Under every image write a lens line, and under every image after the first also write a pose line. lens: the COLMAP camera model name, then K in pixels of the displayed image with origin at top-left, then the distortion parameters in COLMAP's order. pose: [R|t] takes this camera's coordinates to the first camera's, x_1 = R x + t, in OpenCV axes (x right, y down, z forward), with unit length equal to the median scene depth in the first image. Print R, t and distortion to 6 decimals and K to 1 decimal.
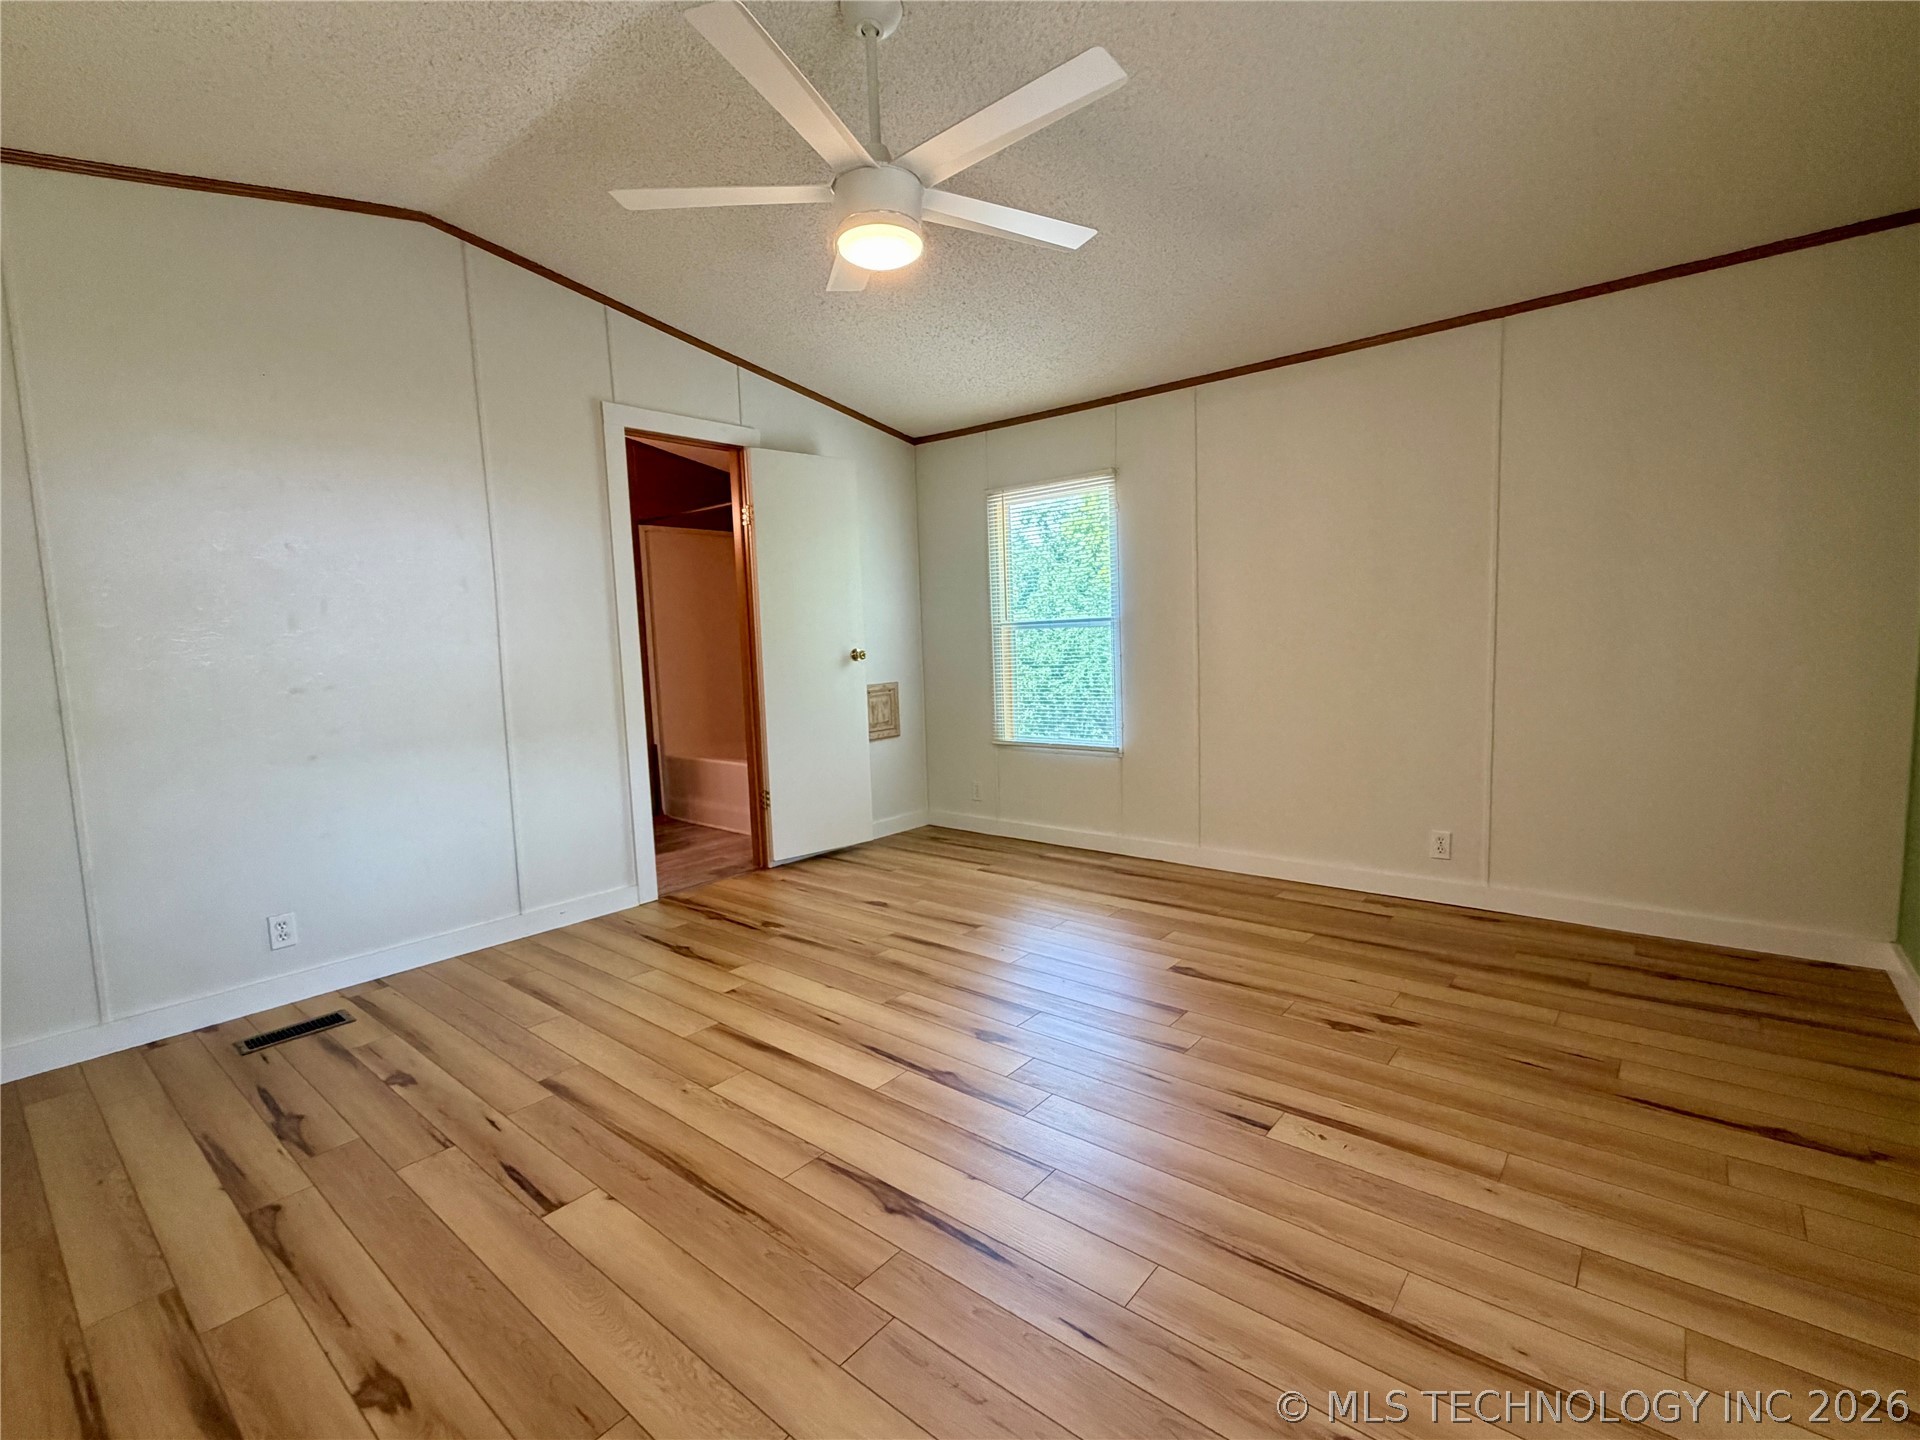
lens RADIAL K [[871.5, 0, 960.0], [0, 871.5, 720.0], [0, 0, 1]] dist [-0.000332, -0.000564]
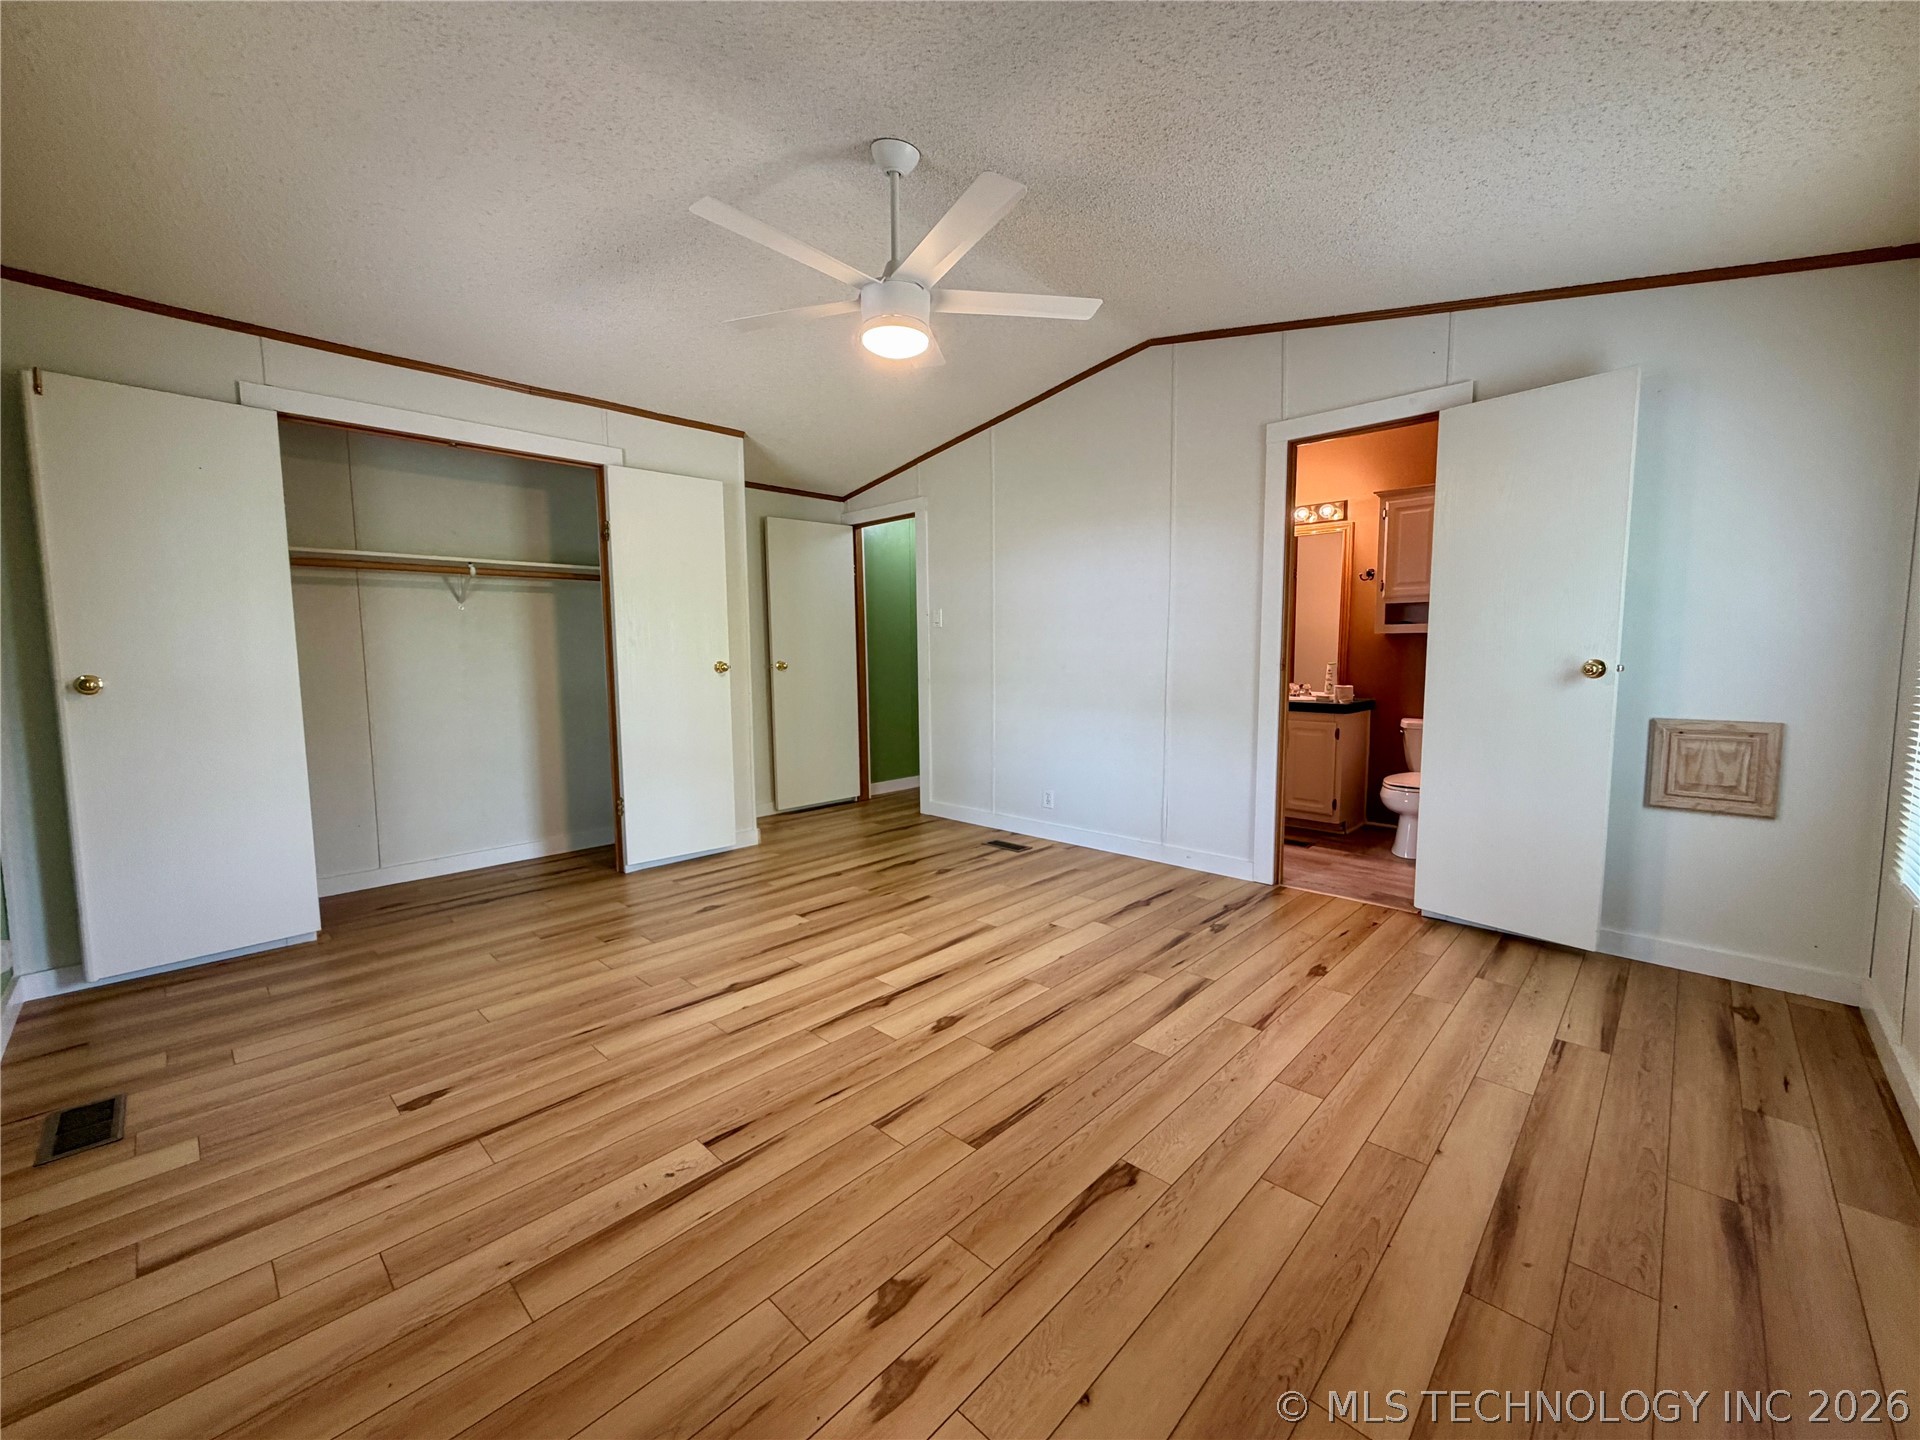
lens RADIAL K [[767.7, 0, 960.0], [0, 767.7, 720.0], [0, 0, 1]] dist [-0.010556, 0.000031]
pose [[-0.067486, 0.123156, -0.990090, 0.851361], [-0.089417, 0.987612, 0.128942, -0.116624], [0.993705, 0.097233, -0.055637, 0.957987]]
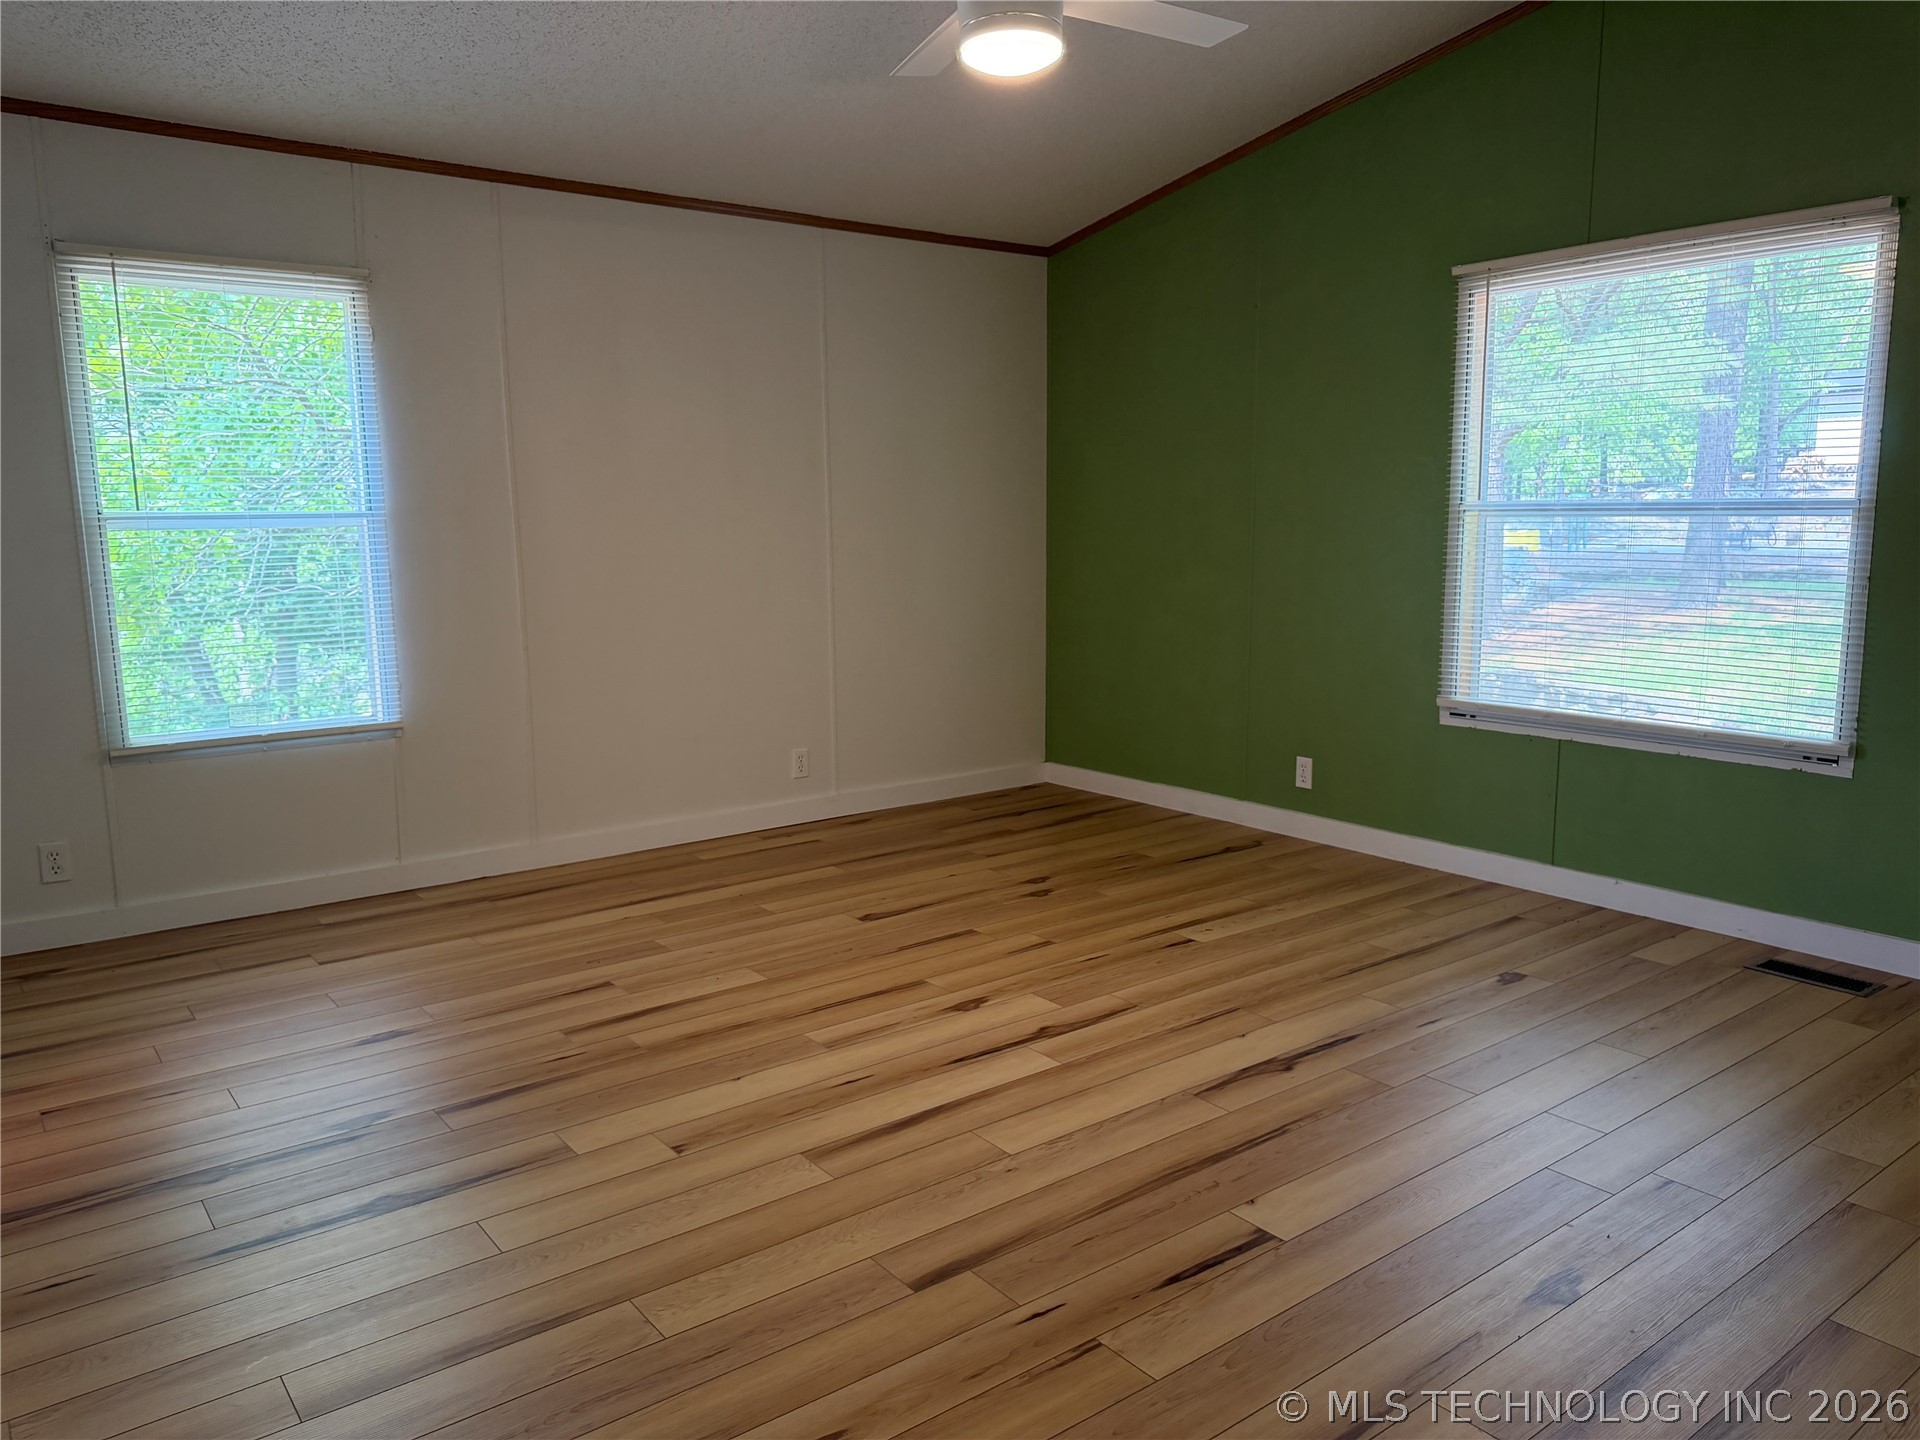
lens RADIAL K [[1344.5, 0, 954.4], [0, 1344.5, 726.9], [0, 0, 1]] dist [0.124390, -0.193160]
pose [[0.225738, -0.117279, 0.967103, -1.119500], [0.099757, 0.990291, 0.096806, -0.031285], [-0.969067, 0.074623, 0.235246, 0.633527]]
